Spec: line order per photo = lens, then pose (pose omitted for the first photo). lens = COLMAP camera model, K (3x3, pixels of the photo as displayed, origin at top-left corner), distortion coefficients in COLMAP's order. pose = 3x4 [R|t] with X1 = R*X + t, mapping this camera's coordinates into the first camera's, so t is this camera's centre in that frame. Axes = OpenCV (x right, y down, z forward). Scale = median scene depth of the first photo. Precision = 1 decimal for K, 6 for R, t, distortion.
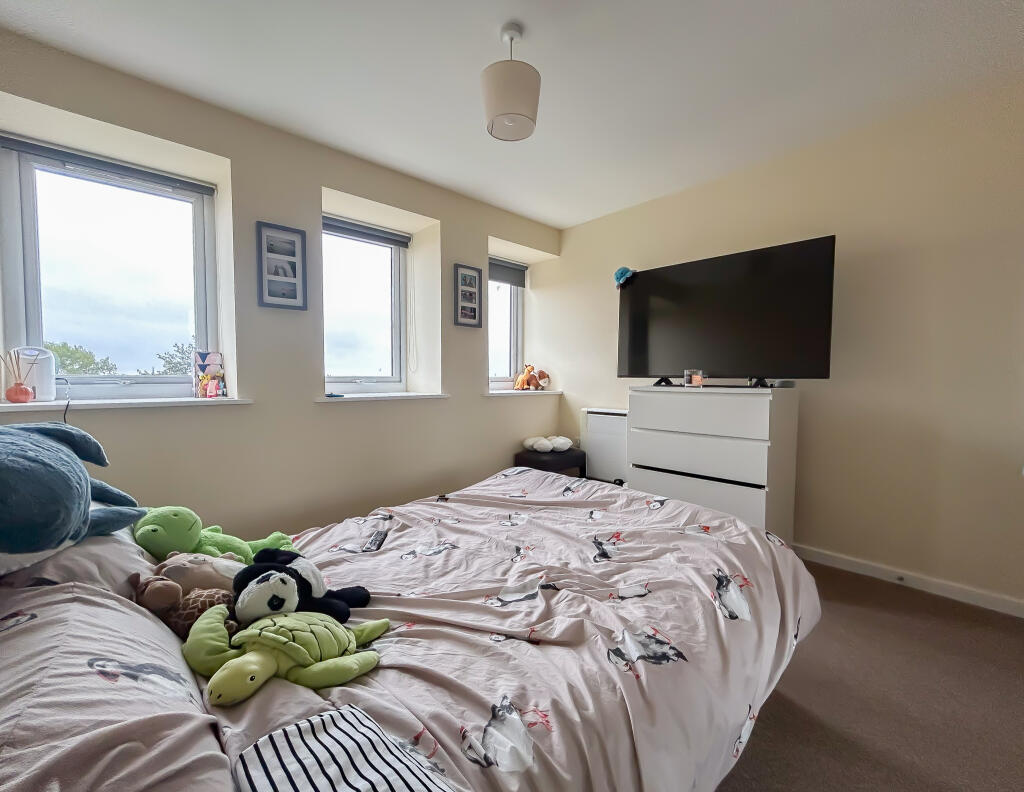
lens RADIAL K [[429.7, 0, 515.8], [0, 429.7, 397.6], [0, 0, 1]] dist [-0.000960, -0.000096]
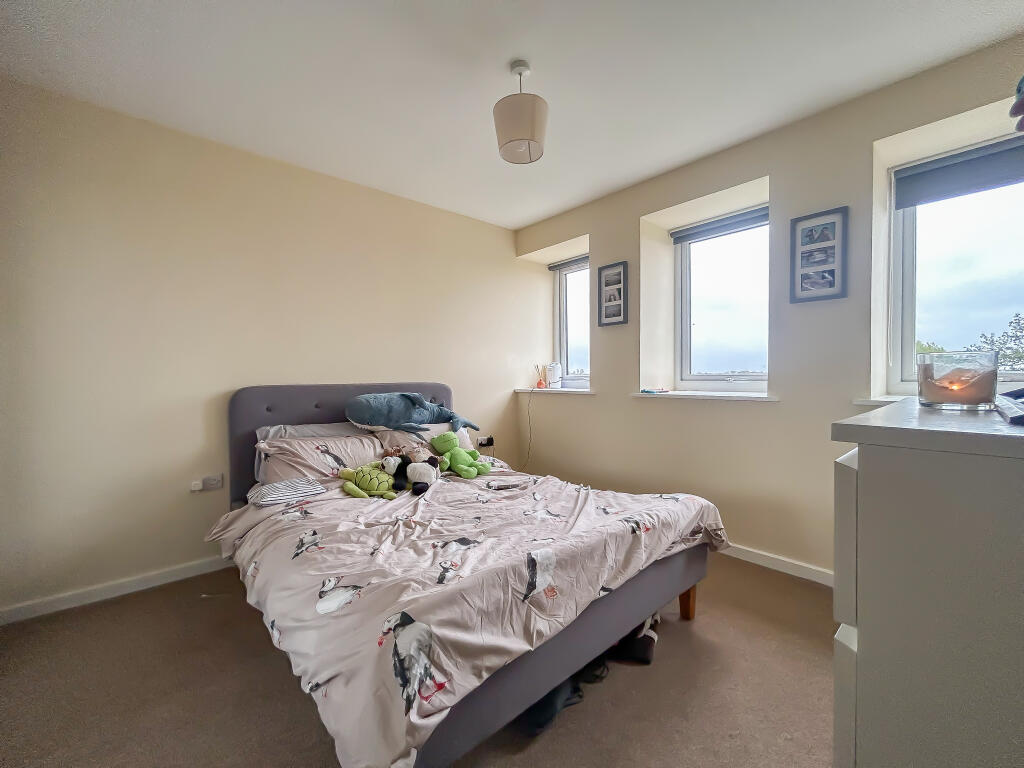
lens RADIAL K [[418.6, 0, 507.5], [0, 418.6, 380.0], [0, 0, 1]] dist [-0.002417, -0.001904]
pose [[-0.037423, 0.007640, -0.999270, 0.766100], [-0.035146, 0.999342, 0.008957, -0.036648], [0.998681, 0.035456, -0.037130, 0.718876]]
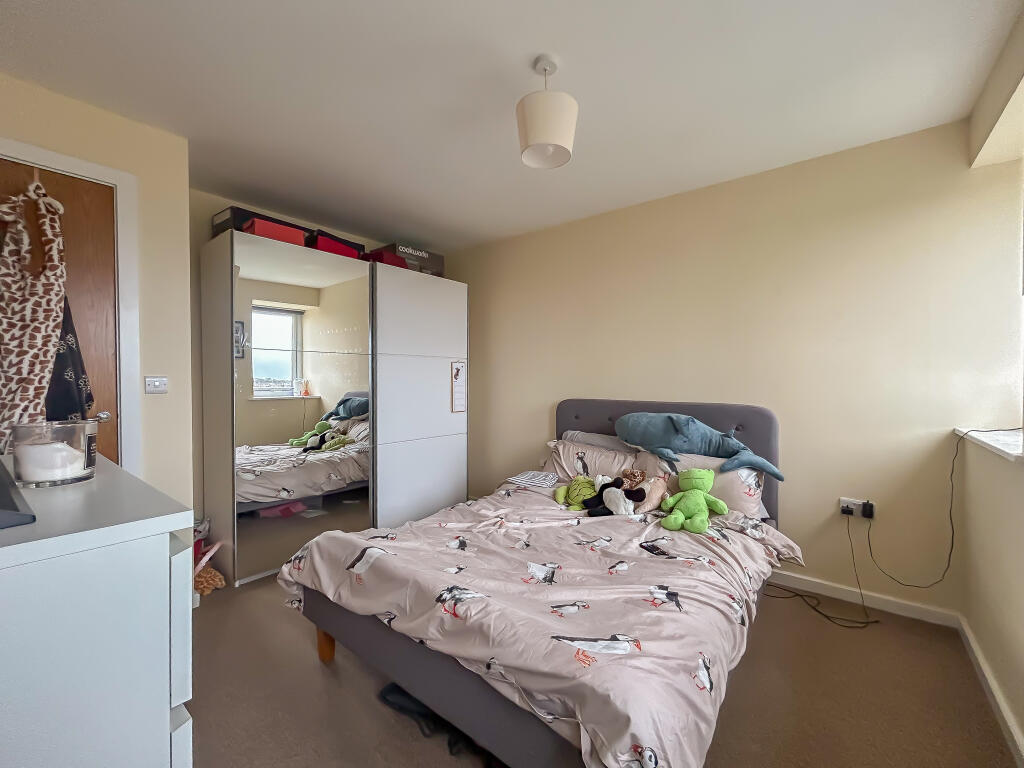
lens RADIAL K [[418.6, 0, 507.2], [0, 418.6, 385.3], [0, 0, 1]] dist [-0.002417, -0.001904]
pose [[-0.990396, -0.003501, -0.138215, 0.150200], [-0.011739, 0.998199, 0.058830, -0.112762], [0.137760, 0.059888, -0.988653, 1.381476]]
